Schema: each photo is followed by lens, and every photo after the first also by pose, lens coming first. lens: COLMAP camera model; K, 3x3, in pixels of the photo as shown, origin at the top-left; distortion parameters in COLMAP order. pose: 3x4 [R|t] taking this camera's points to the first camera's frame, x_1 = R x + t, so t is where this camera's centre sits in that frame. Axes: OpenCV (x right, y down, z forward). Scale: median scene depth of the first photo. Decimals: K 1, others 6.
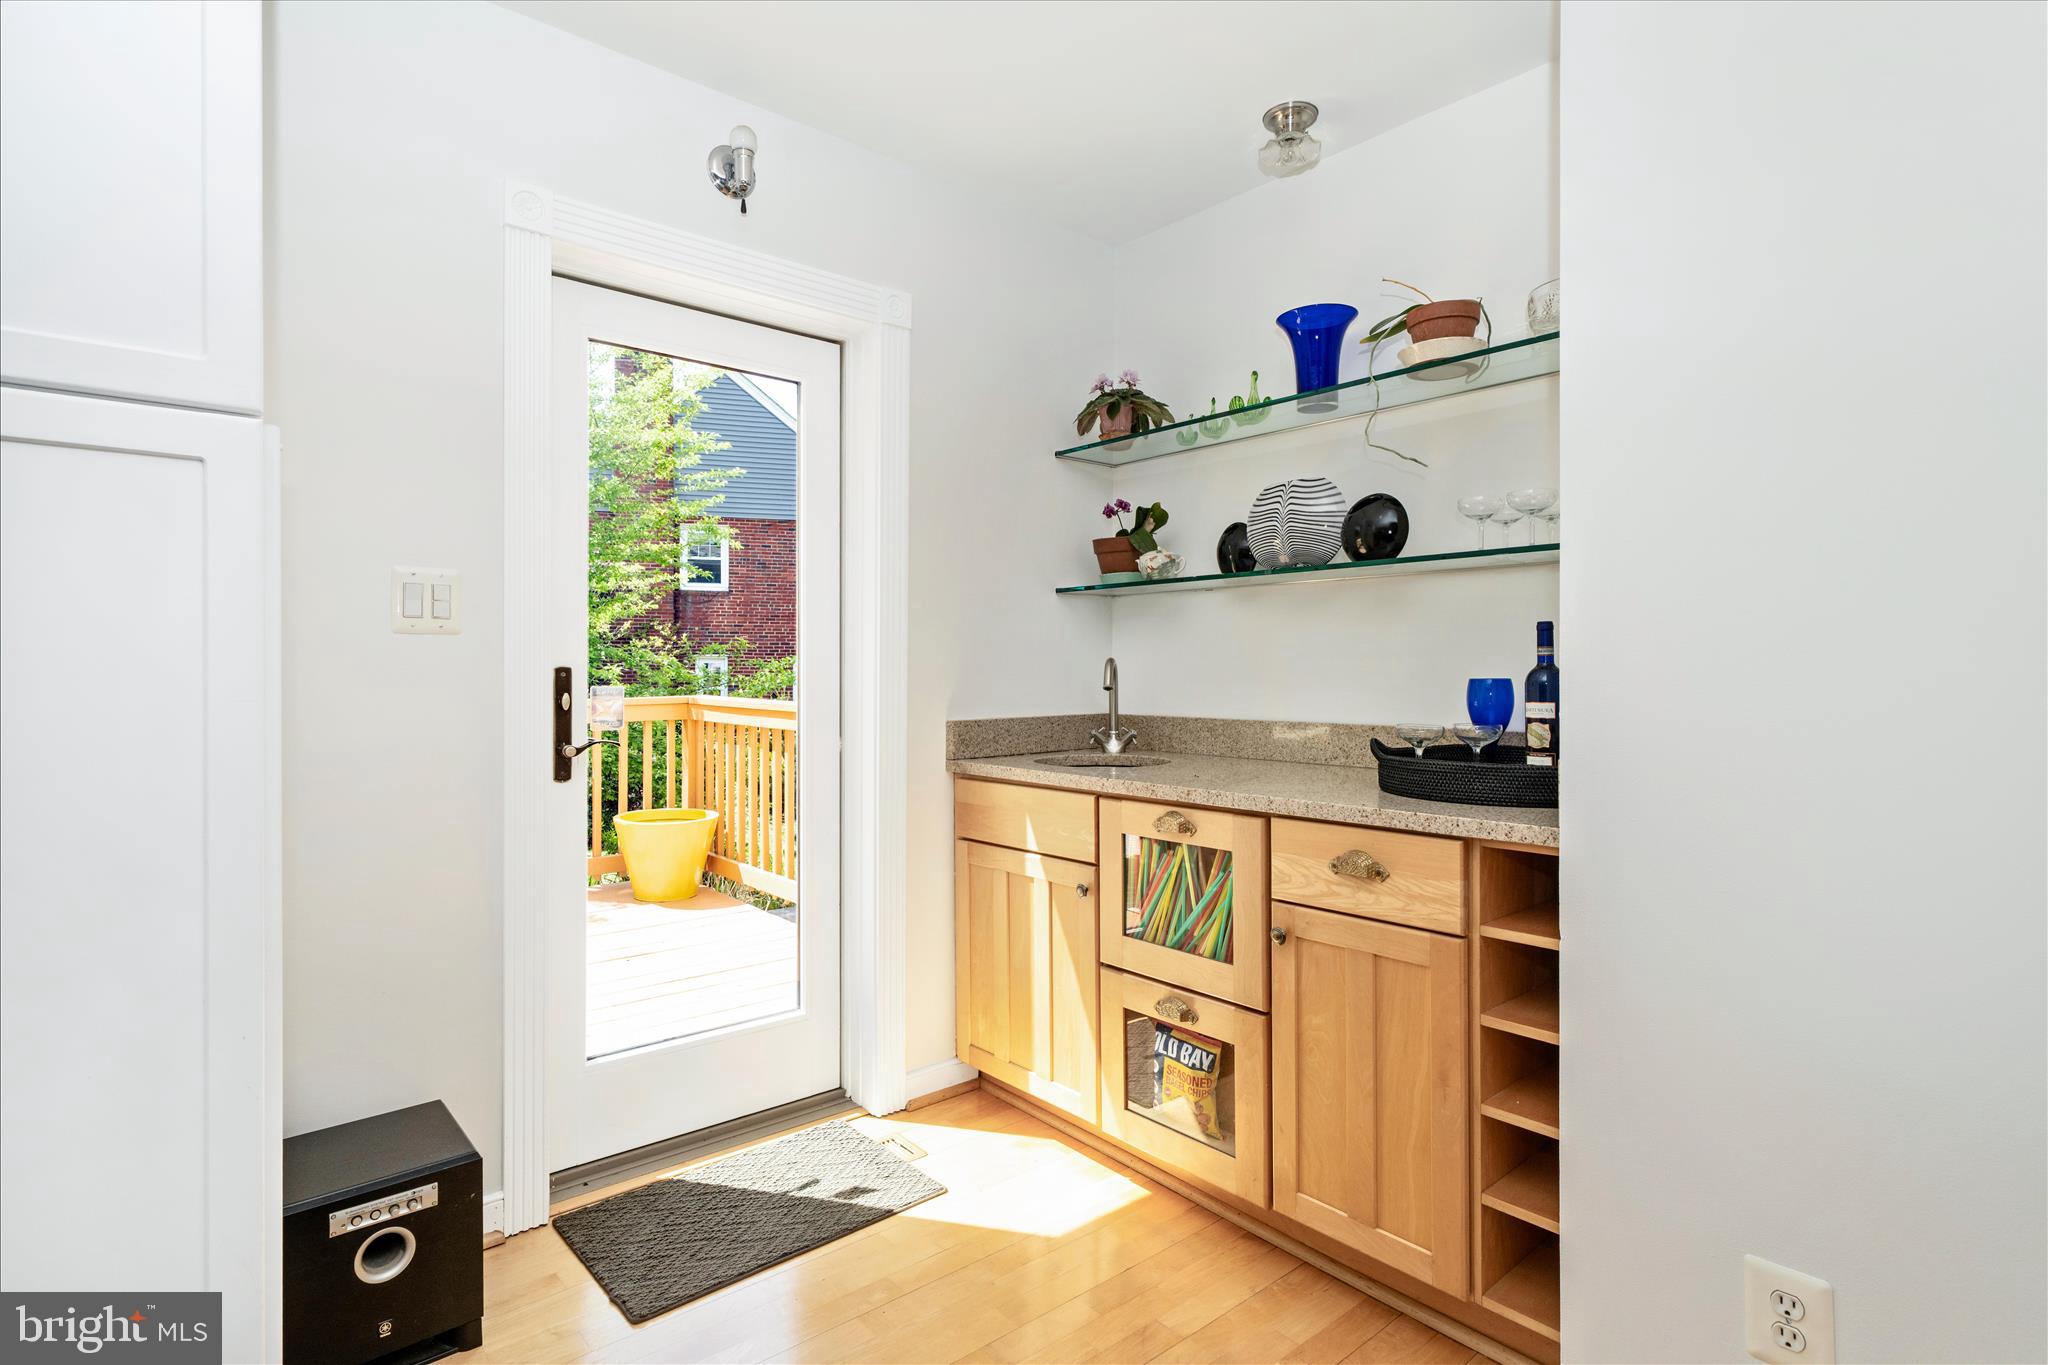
lens RADIAL K [[1013.6, 0, 999.7], [0, 1013.6, 664.5], [0, 0, 1]] dist [-0.001082, -0.000022]
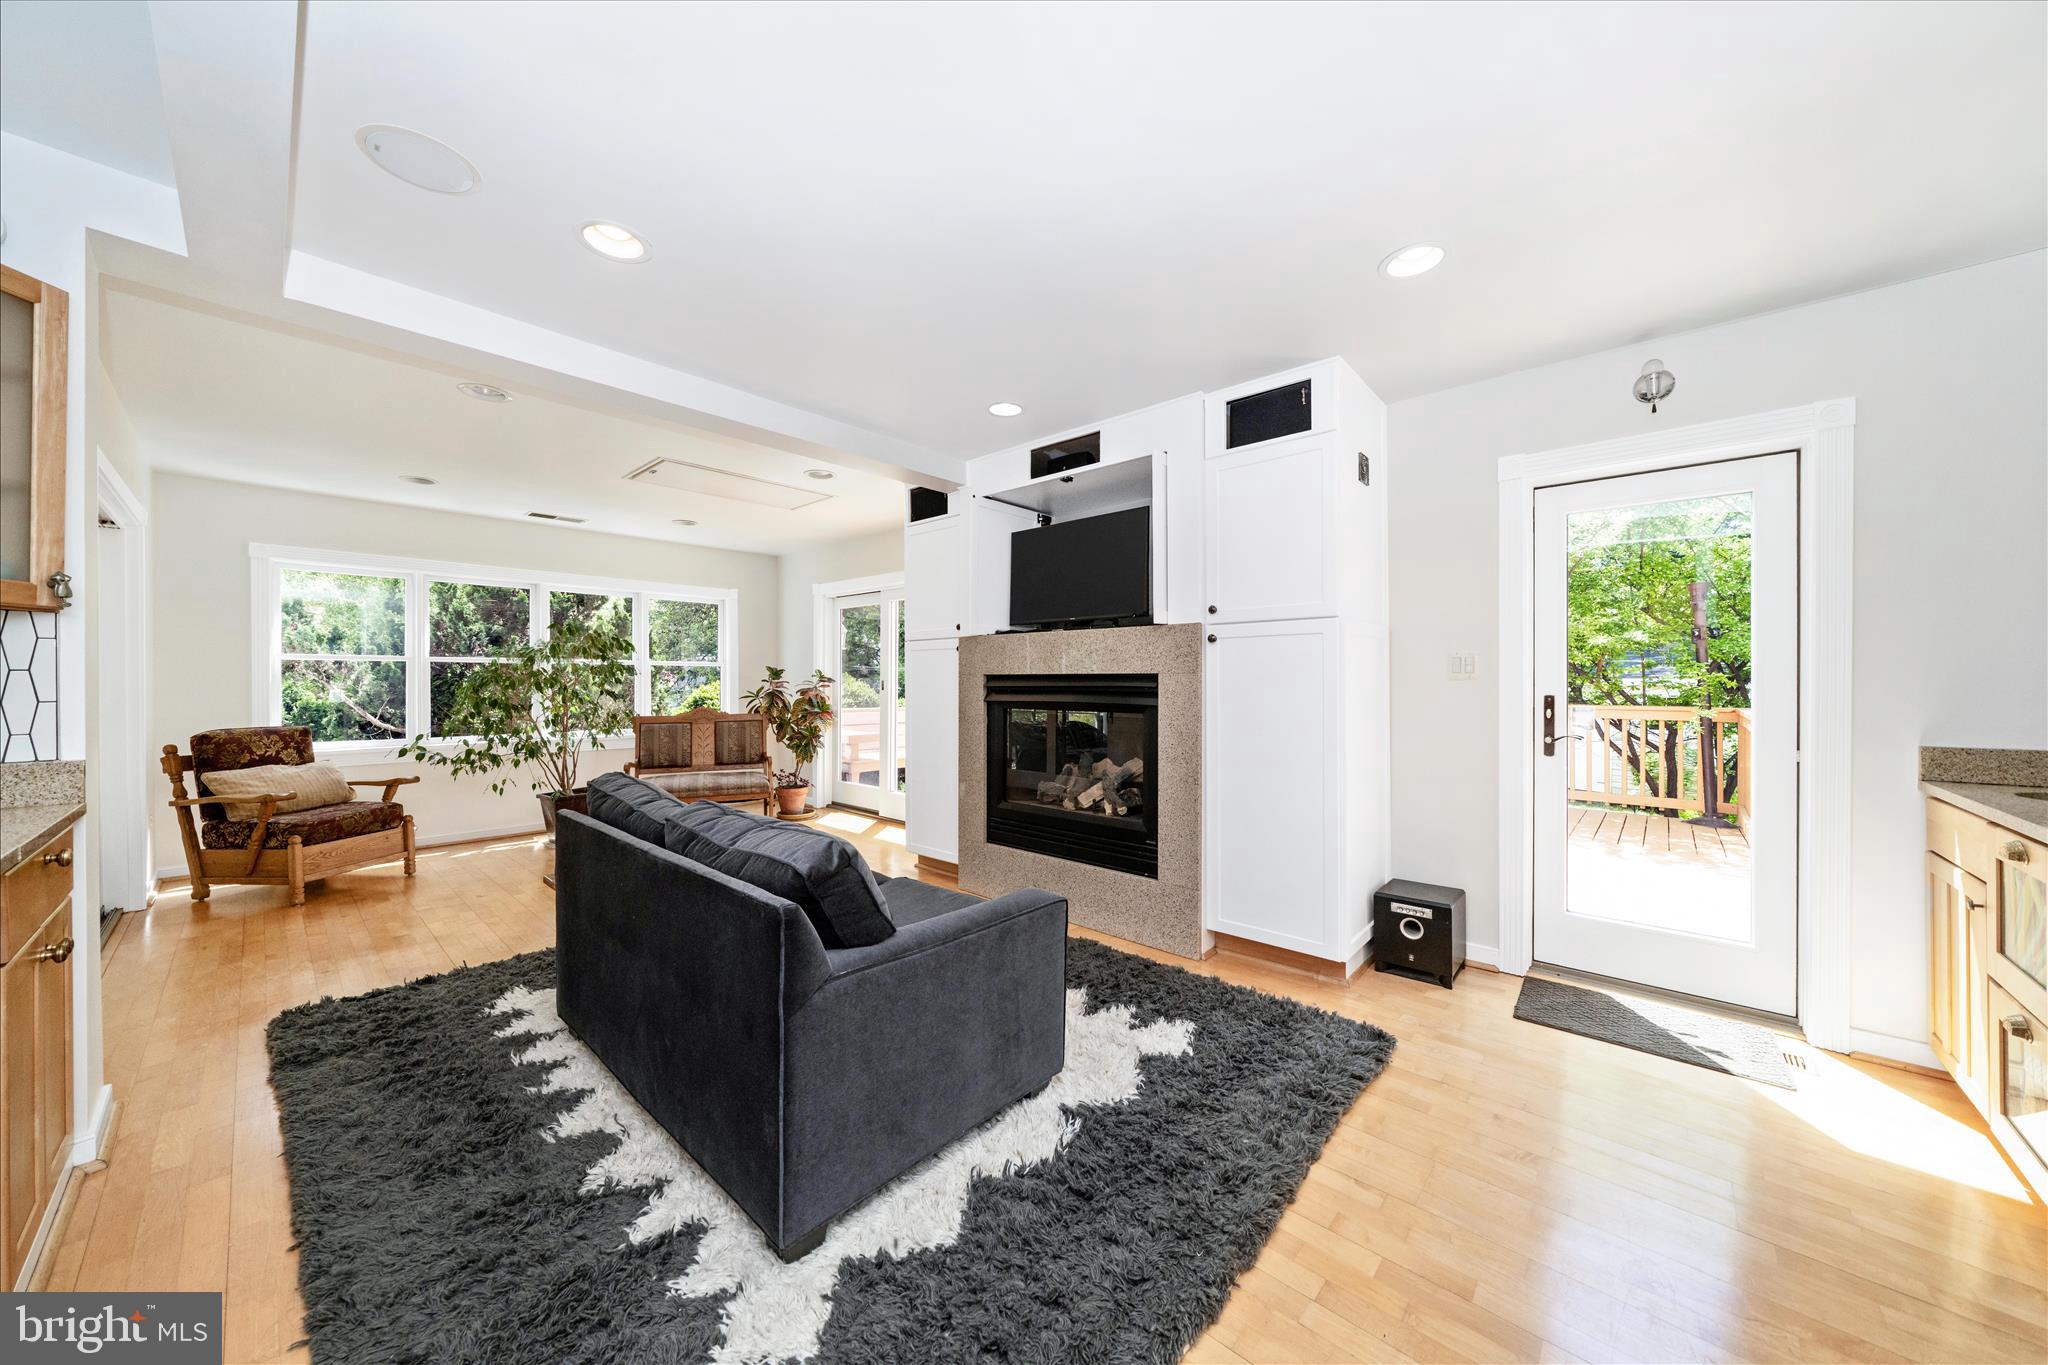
lens RADIAL K [[705.5, 0, 1023.5], [0, 705.5, 683.2], [0, 0, 1]] dist [-0.000284, -0.000015]
pose [[0.125526, -0.004050, -0.992082, 0.738688], [-0.001138, 0.999990, -0.004226, -0.013144], [0.992090, 0.001659, 0.125520, -0.129147]]
